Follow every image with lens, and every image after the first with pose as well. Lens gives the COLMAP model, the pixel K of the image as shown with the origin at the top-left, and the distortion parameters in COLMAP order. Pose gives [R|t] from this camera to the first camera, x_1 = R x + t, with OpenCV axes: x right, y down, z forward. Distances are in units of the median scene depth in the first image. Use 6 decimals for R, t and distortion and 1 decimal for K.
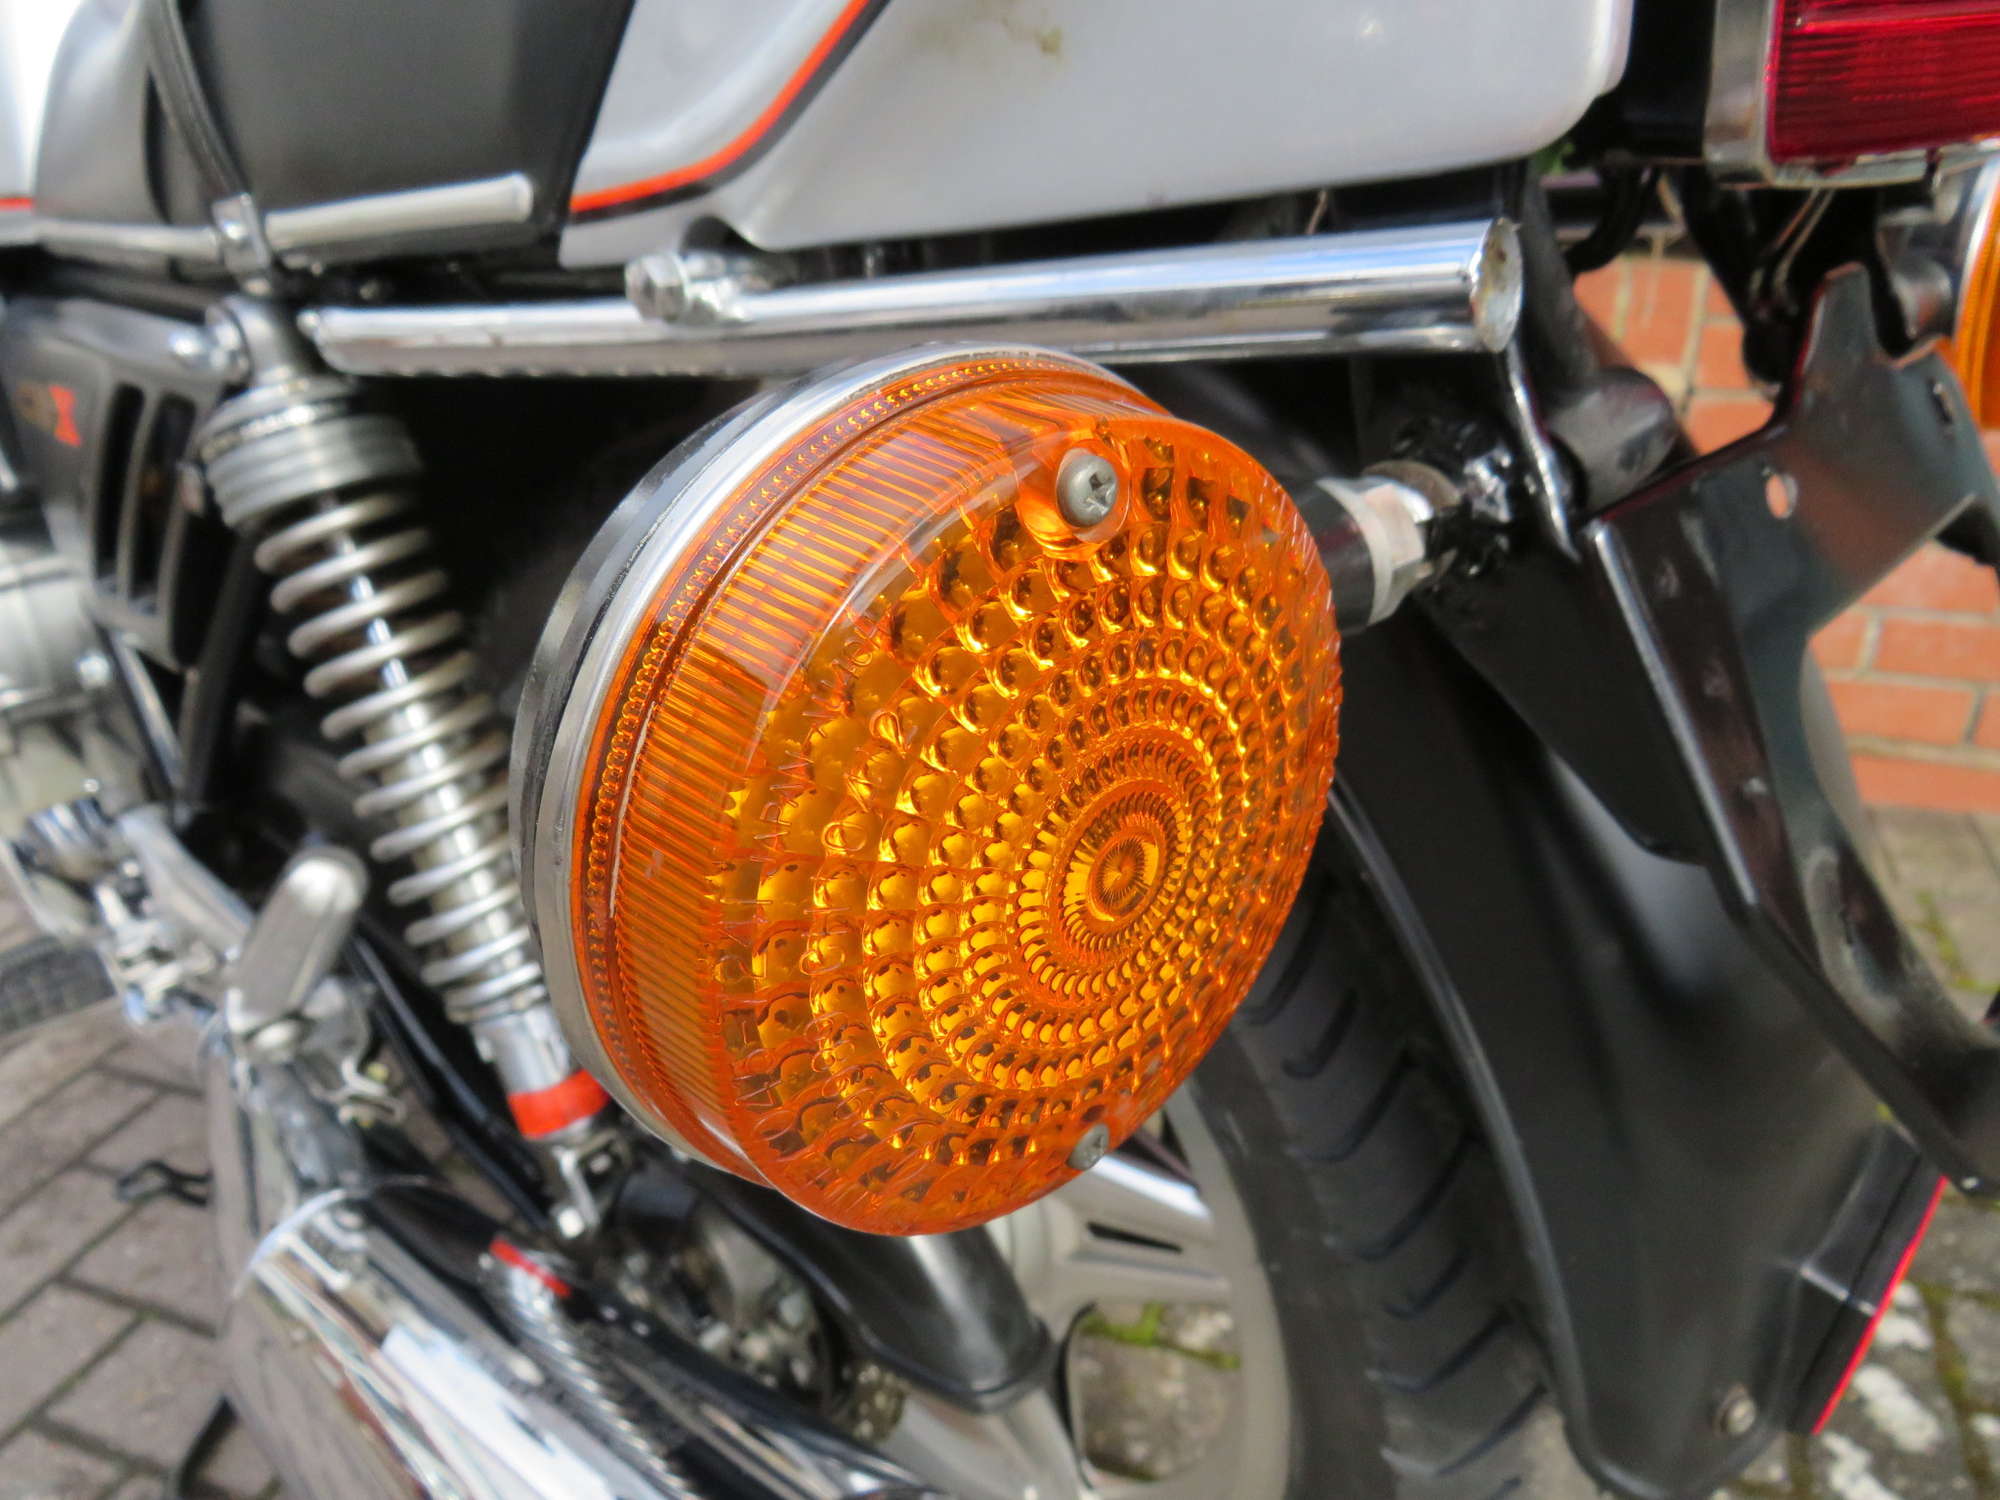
lens RADIAL K [[1408.5, 0, 995.5], [0, 1408.5, 755.7], [0, 0, 1]] dist [-0.029744, 0.008907]
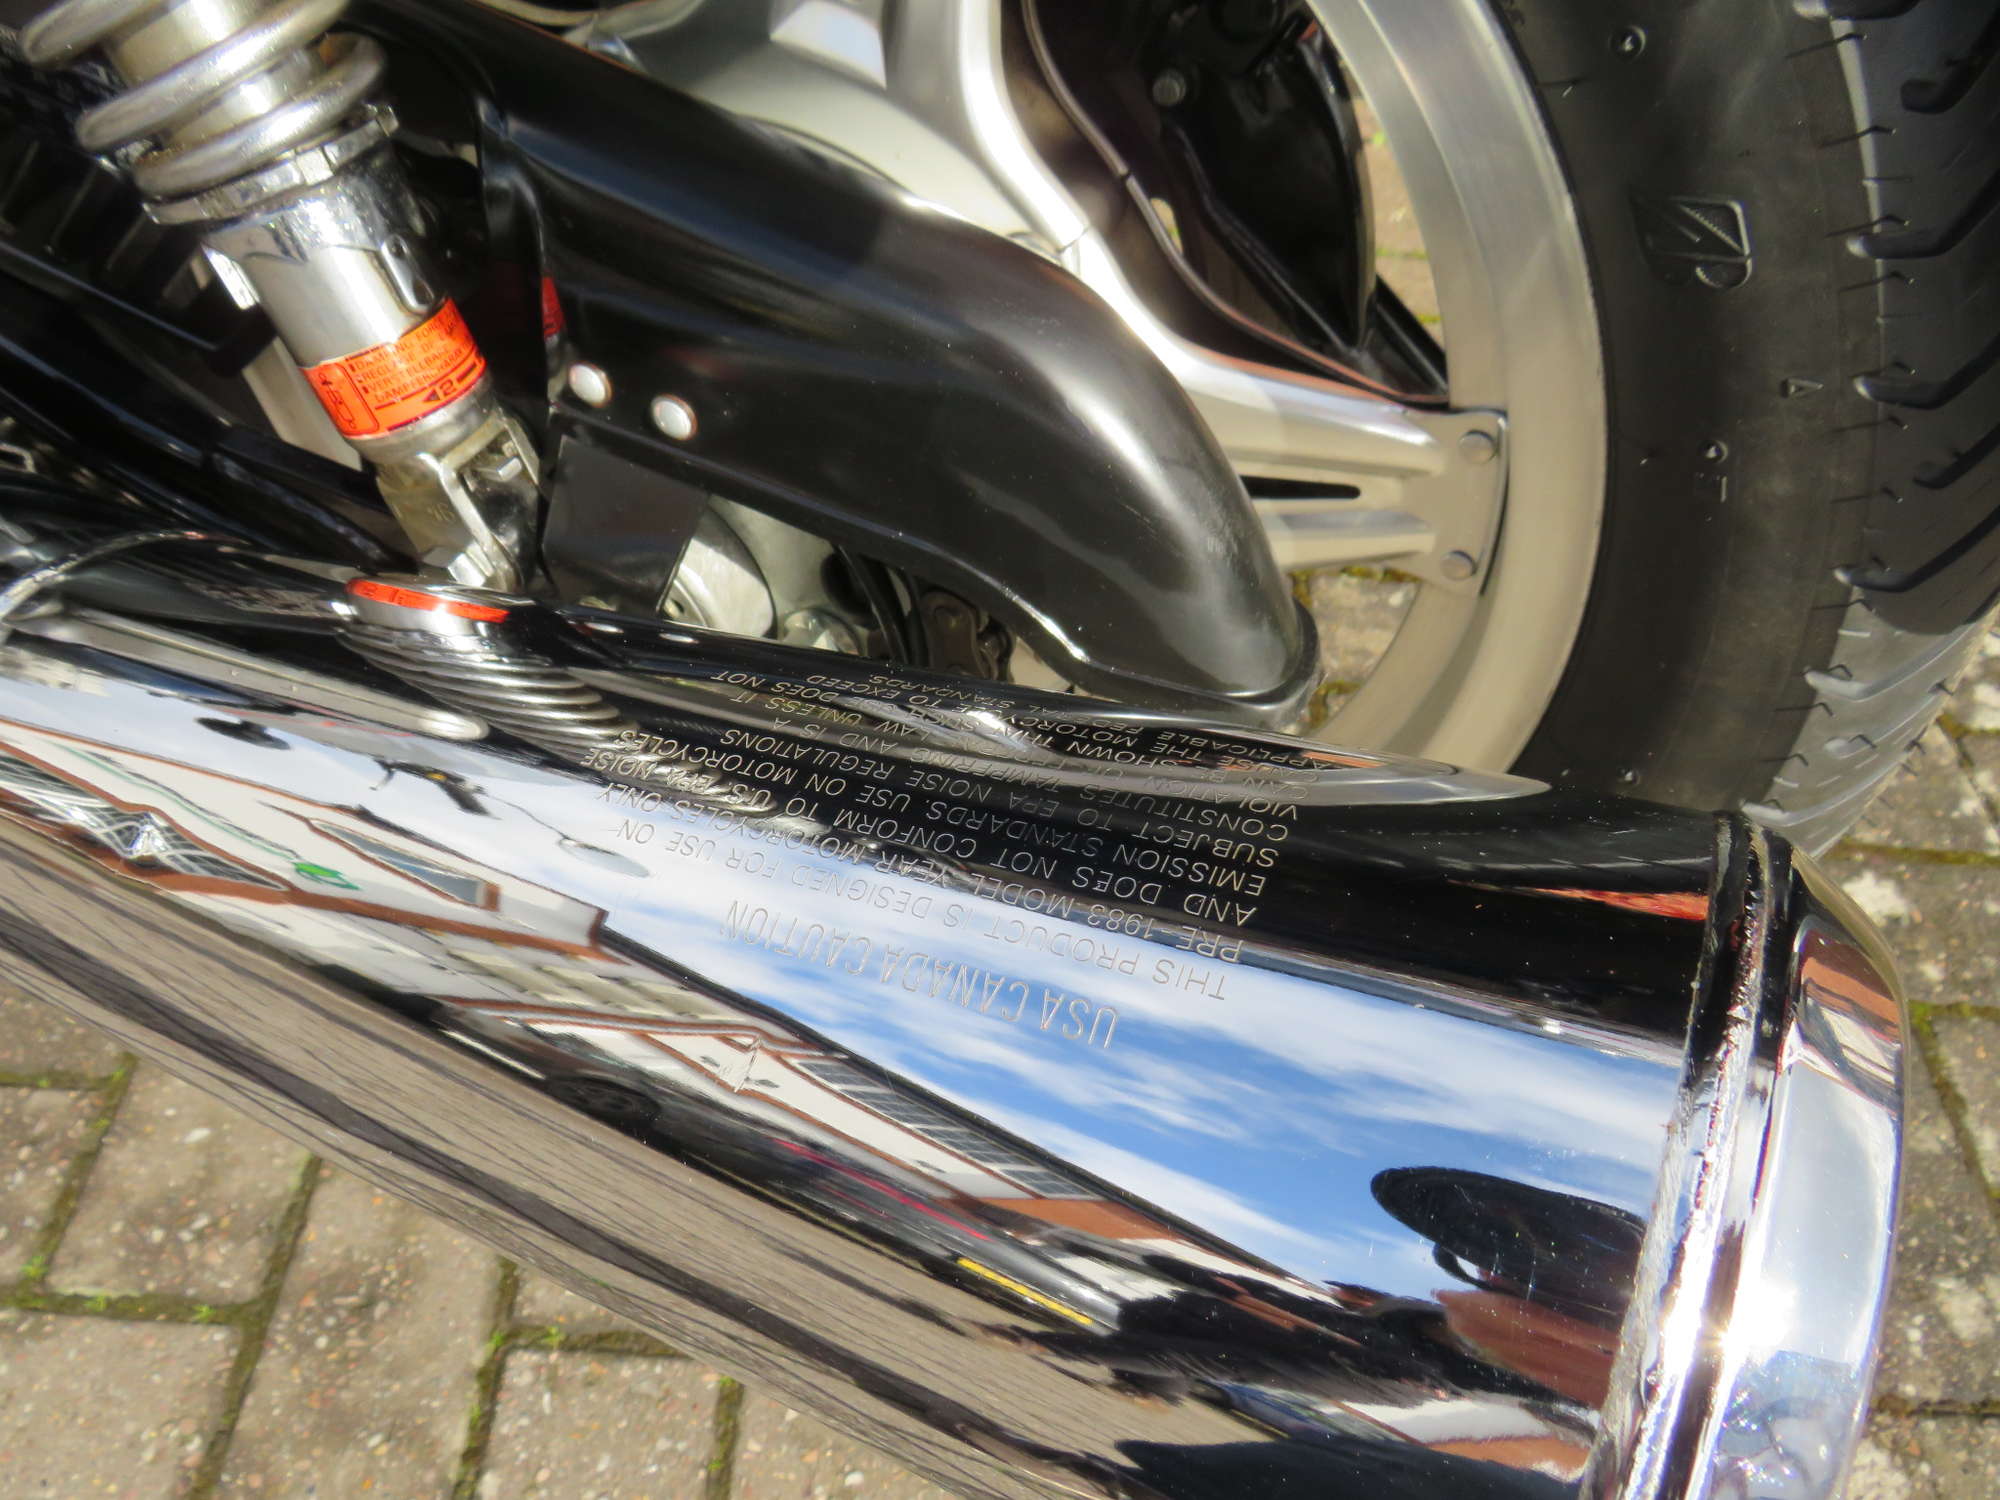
lens RADIAL K [[1397.7, 0, 986.9], [0, 1397.7, 745.2], [0, 0, 1]] dist [-0.023294, 0.005942]
pose [[0.939079, -0.175902, 0.295279, -0.300914], [0.036067, 0.904802, 0.424301, 0.163545], [-0.341805, -0.387803, 0.856025, 0.409203]]
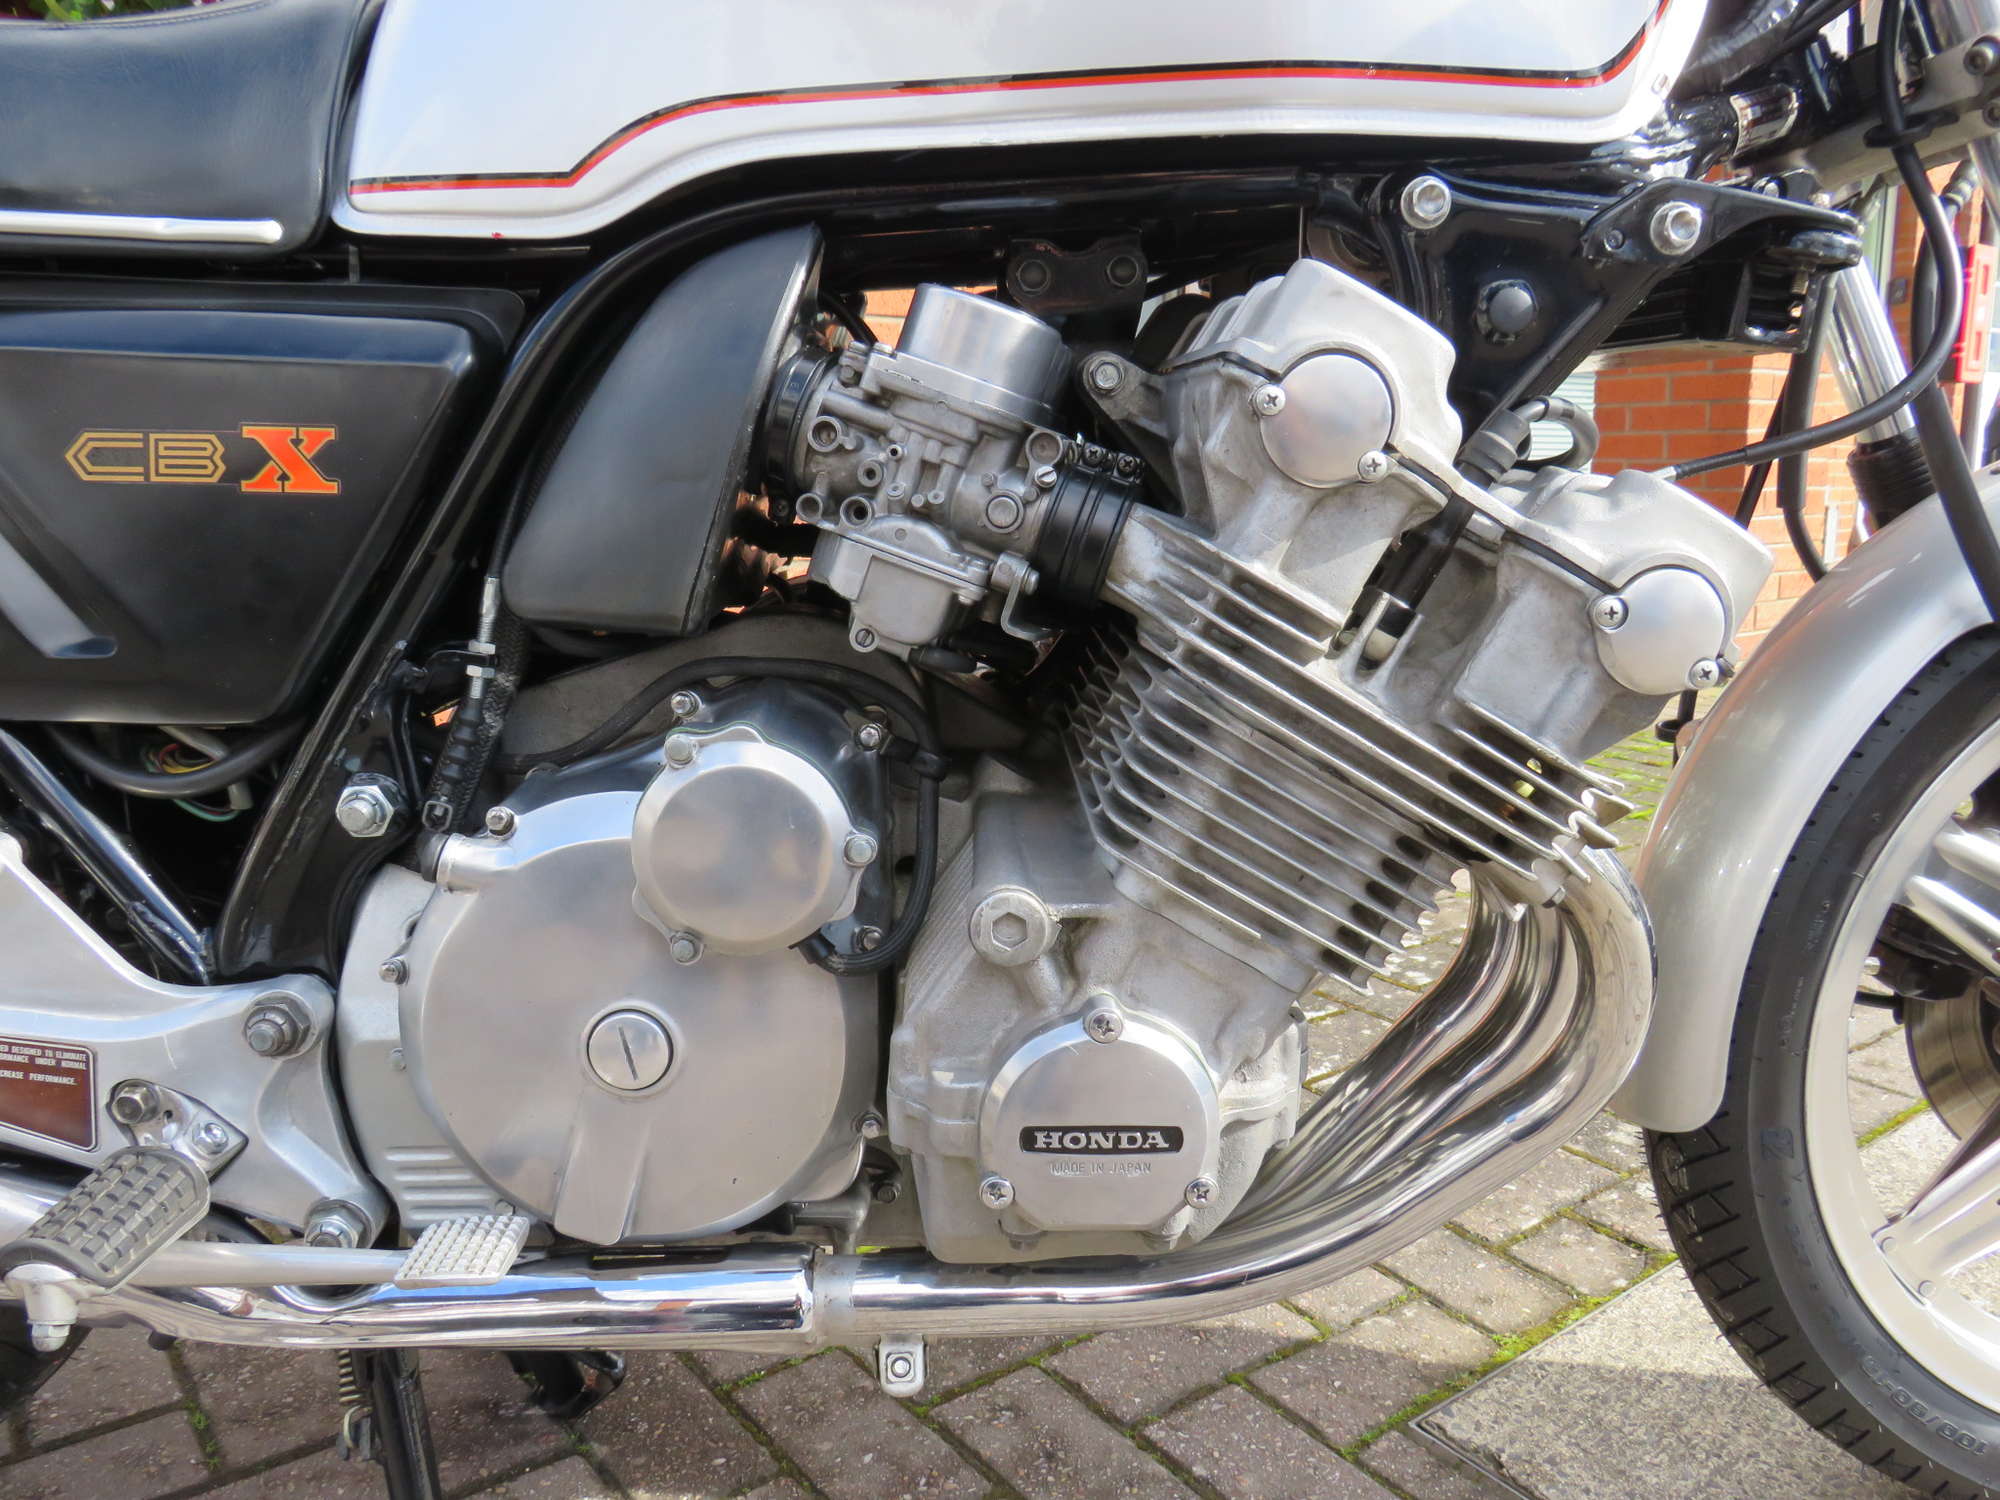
lens RADIAL K [[1533.7, 0, 1006.4], [0, 1533.7, 752.3], [0, 0, 1]] dist [-0.018893, -0.001014]
pose [[0.536479, -0.128065, 0.834140, -2.052113], [0.343079, 0.936151, -0.076925, 0.342607], [-0.771030, 0.327445, 0.546162, 0.082119]]
